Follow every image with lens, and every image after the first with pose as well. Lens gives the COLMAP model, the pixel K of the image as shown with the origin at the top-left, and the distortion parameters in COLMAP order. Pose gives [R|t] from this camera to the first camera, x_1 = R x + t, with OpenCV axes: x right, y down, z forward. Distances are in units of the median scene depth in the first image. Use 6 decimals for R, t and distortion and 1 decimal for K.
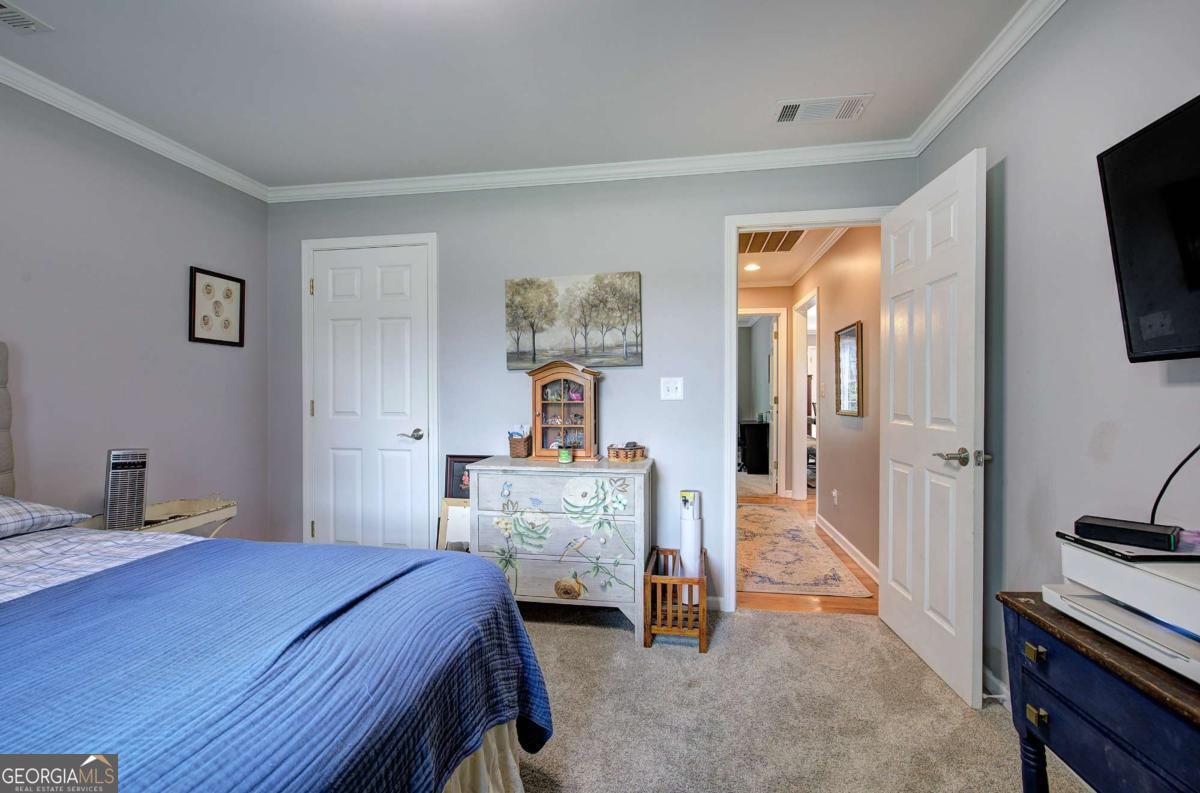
lens RADIAL K [[506.6, 0, 605.1], [0, 506.6, 395.0], [0, 0, 1]] dist [-0.000752, -0.000025]
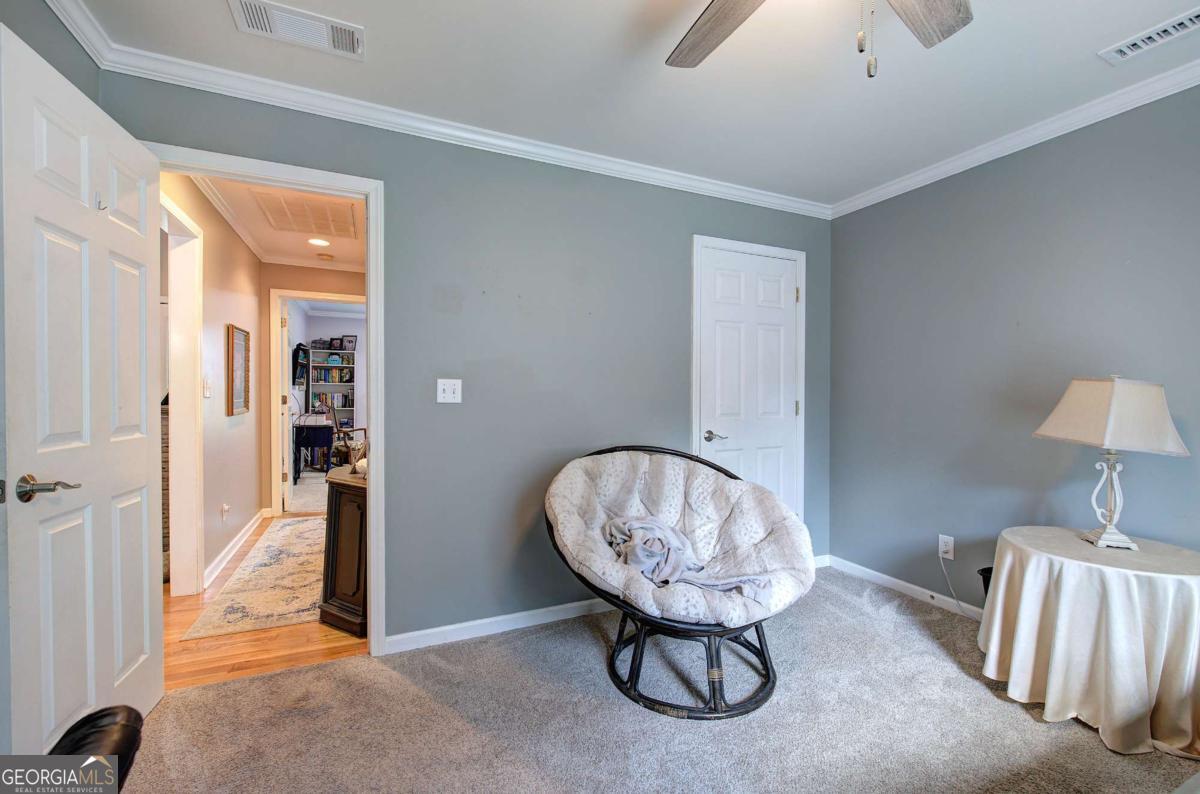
lens RADIAL K [[506.6, 0, 605.1], [0, 506.6, 395.5], [0, 0, 1]] dist [-0.000752, -0.000025]
pose [[-0.820465, 0.001046, -0.571695, 0.306073], [-0.003582, 0.999969, 0.006970, -0.007987], [0.571685, 0.007767, -0.820436, 1.536414]]
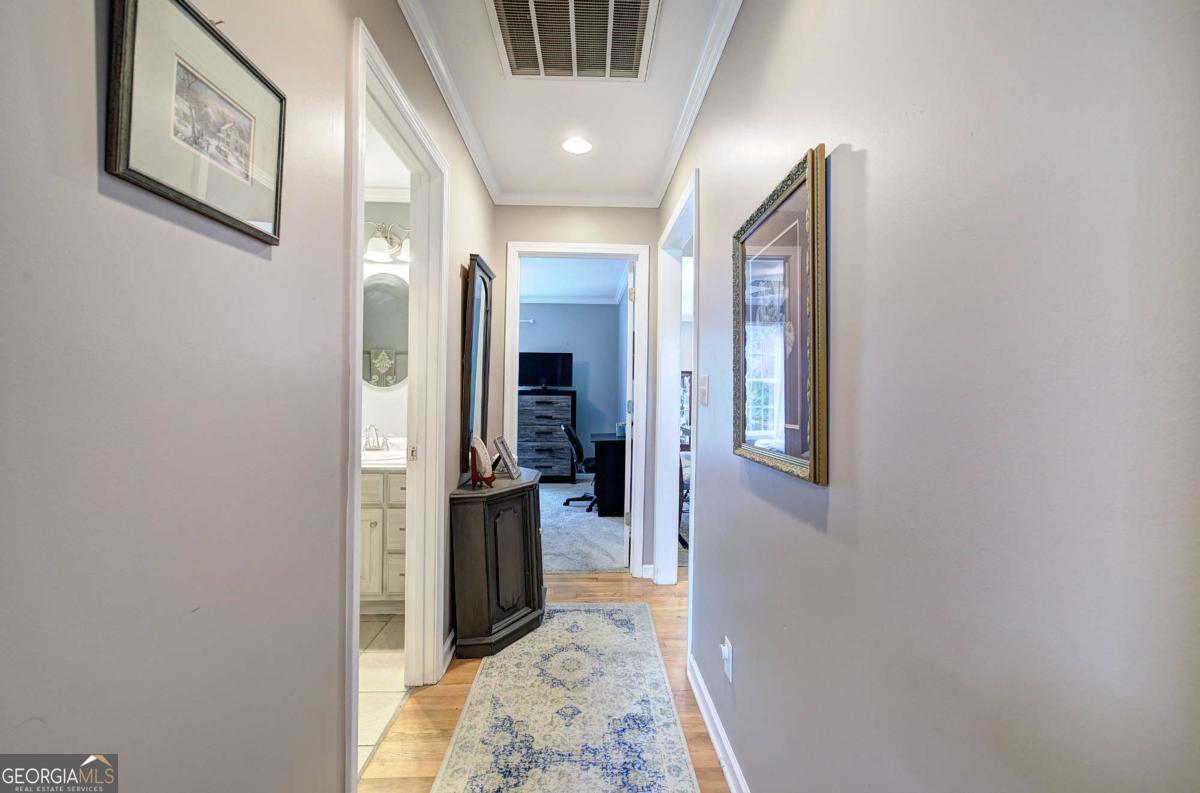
lens RADIAL K [[506.6, 0, 605.1], [0, 506.6, 395.0], [0, 0, 1]] dist [-0.000752, -0.000025]
pose [[0.976729, 0.022991, 0.213240, 0.198085], [-0.024450, 0.999692, 0.004206, -0.005100], [-0.213078, -0.009322, 0.976991, 0.464566]]
